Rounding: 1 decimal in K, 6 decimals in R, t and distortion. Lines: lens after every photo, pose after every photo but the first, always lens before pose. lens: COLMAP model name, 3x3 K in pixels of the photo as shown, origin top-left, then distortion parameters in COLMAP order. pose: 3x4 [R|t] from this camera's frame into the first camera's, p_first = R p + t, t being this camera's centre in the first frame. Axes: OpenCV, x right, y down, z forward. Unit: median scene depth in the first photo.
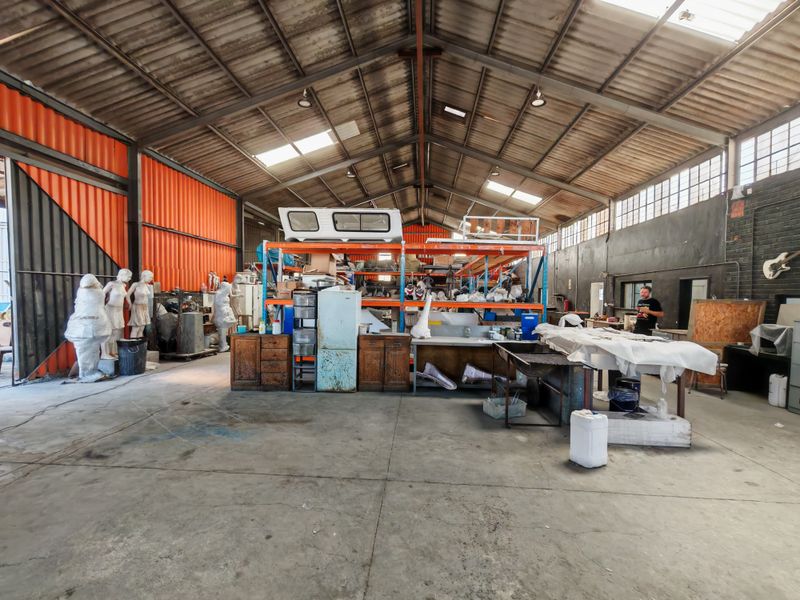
lens RADIAL K [[368.2, 0, 400.0], [0, 368.2, 300.0], [0, 0, 1]] dist [0.001409, 0.000505]
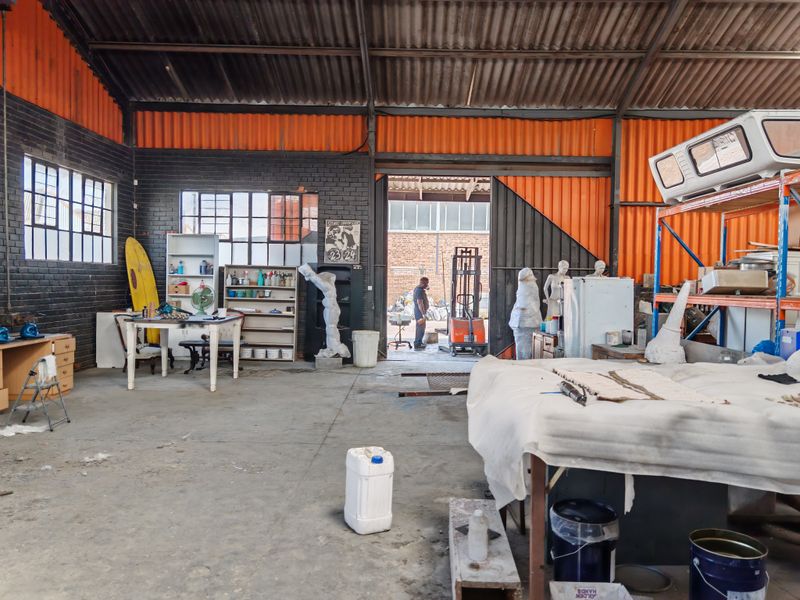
lens RADIAL K [[615.8, 0, 400.0], [0, 615.8, 300.0], [0, 0, 1]] dist [0.037854, 0.000231]
pose [[0.049687, 0.011837, -0.998695, 0.851216], [-0.029030, 0.999524, 0.010403, 0.012520], [0.998343, 0.028475, 0.050007, 0.522842]]
